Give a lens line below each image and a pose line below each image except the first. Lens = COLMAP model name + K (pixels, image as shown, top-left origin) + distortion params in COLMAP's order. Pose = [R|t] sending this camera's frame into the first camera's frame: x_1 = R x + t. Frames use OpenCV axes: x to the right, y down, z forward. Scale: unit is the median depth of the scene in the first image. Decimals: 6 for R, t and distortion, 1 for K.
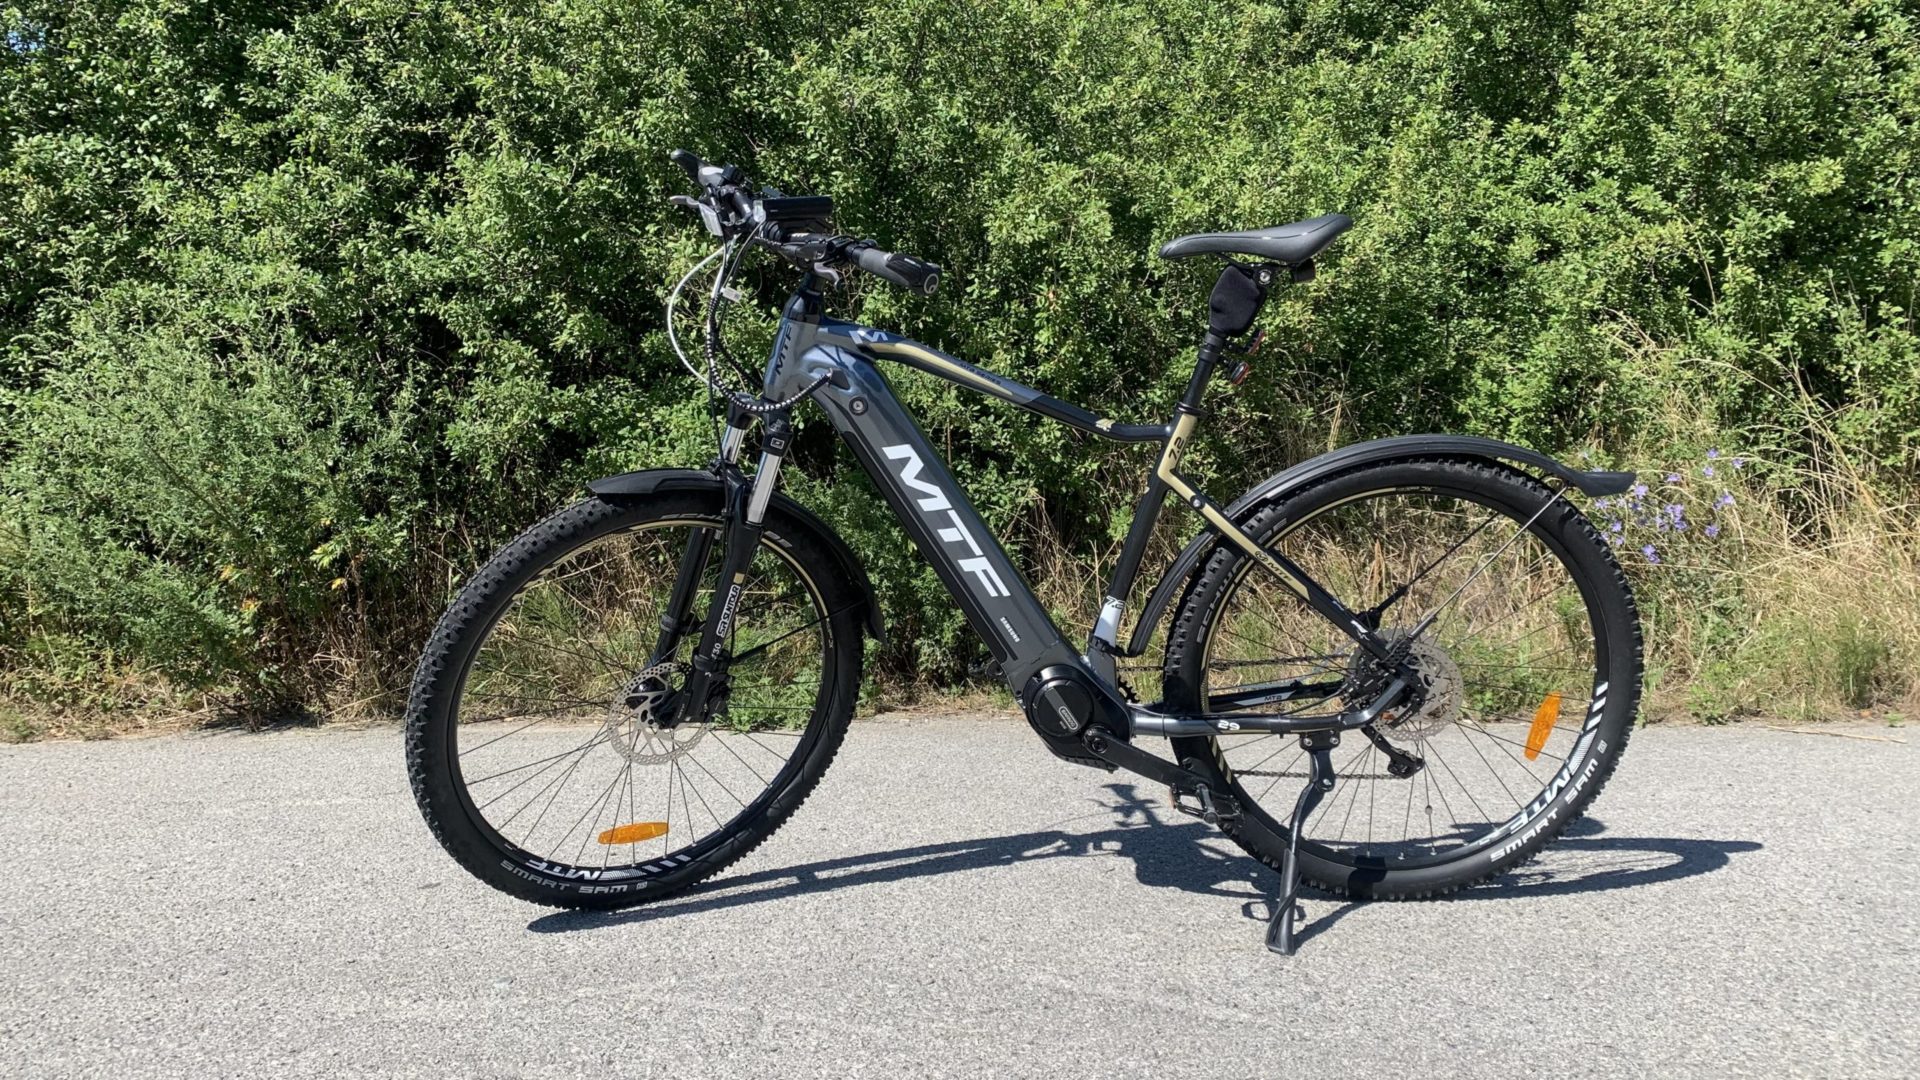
lens RADIAL K [[1573.8, 0, 950.7], [0, 1573.8, 509.2], [0, 0, 1]] dist [0.049221, 0.002004]
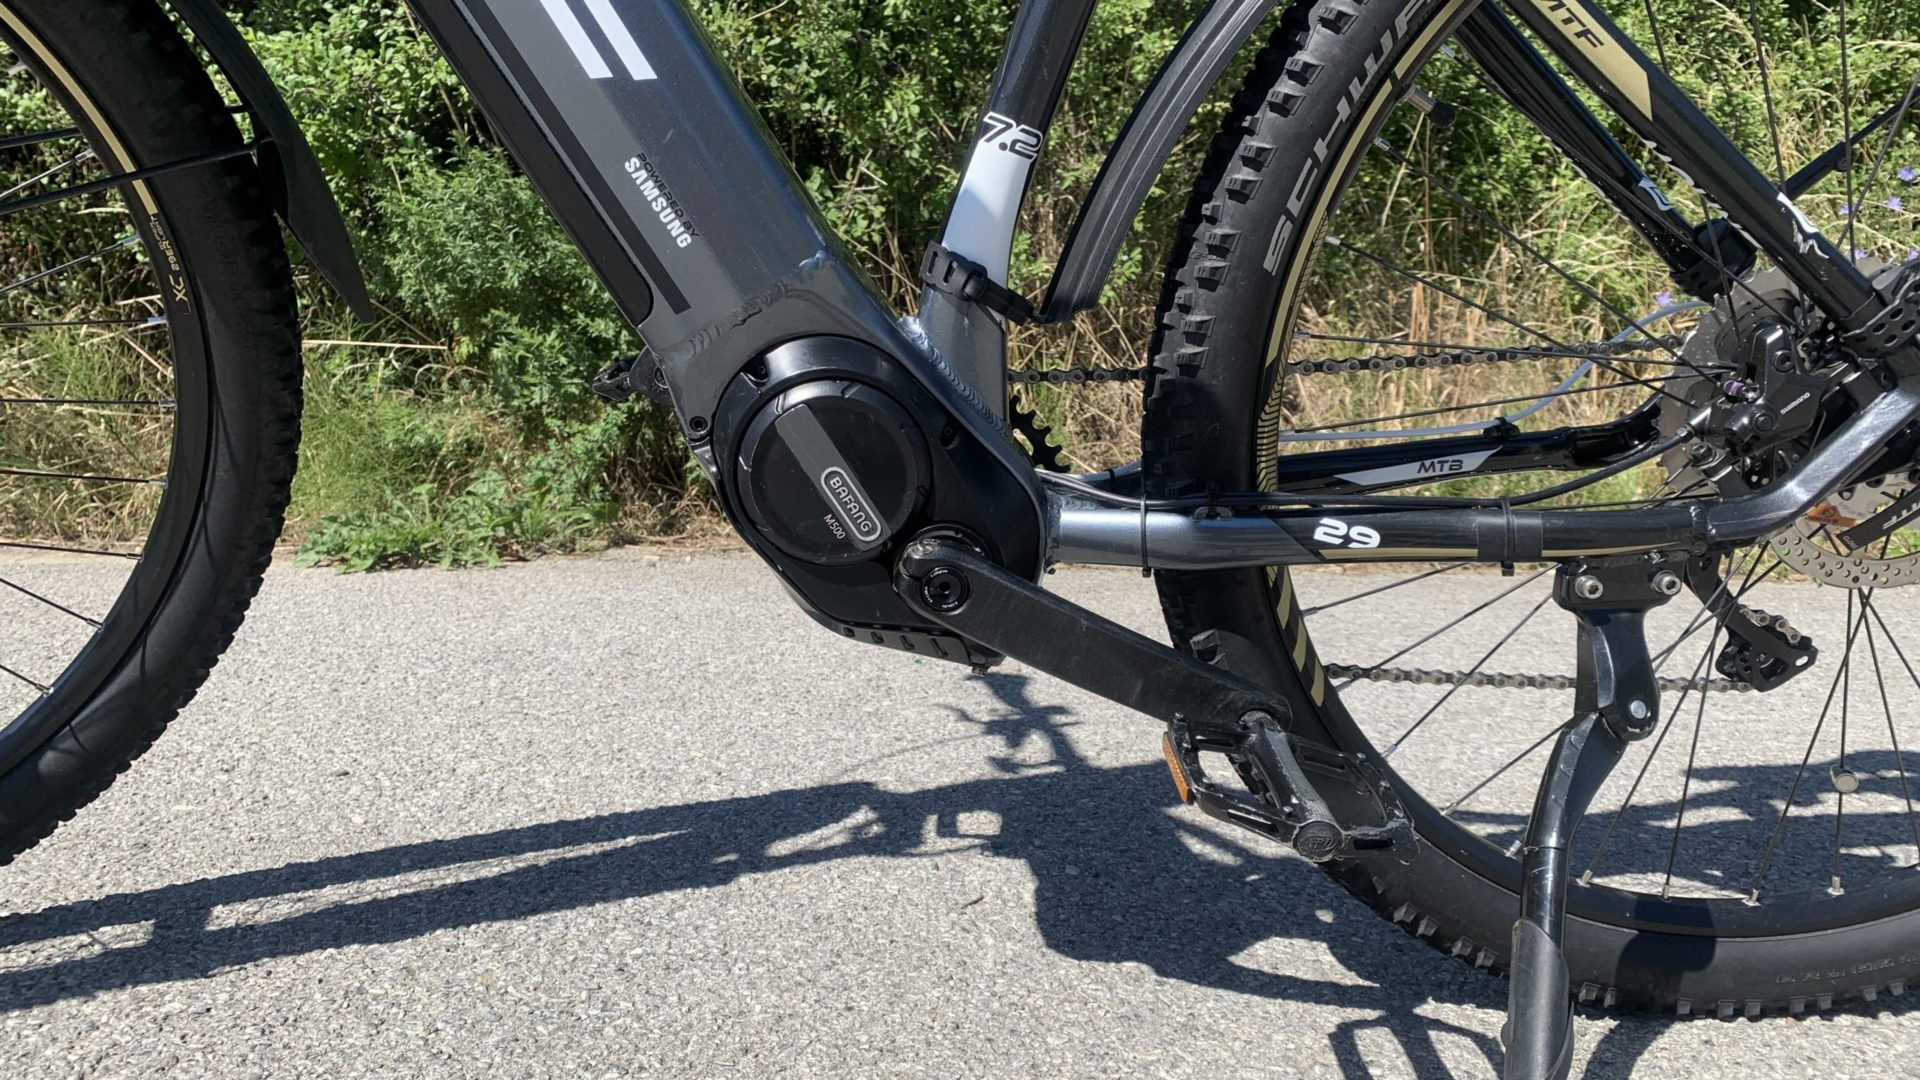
lens RADIAL K [[1528.1, 0, 960.0], [0, 1528.1, 540.0], [0, 0, 1]] dist [-0.003598, -0.000490]
pose [[0.996482, 0.017900, 0.081875, 0.070620], [-0.026390, 0.994246, 0.103820, 0.106098], [-0.079546, -0.105615, 0.991220, 0.685639]]
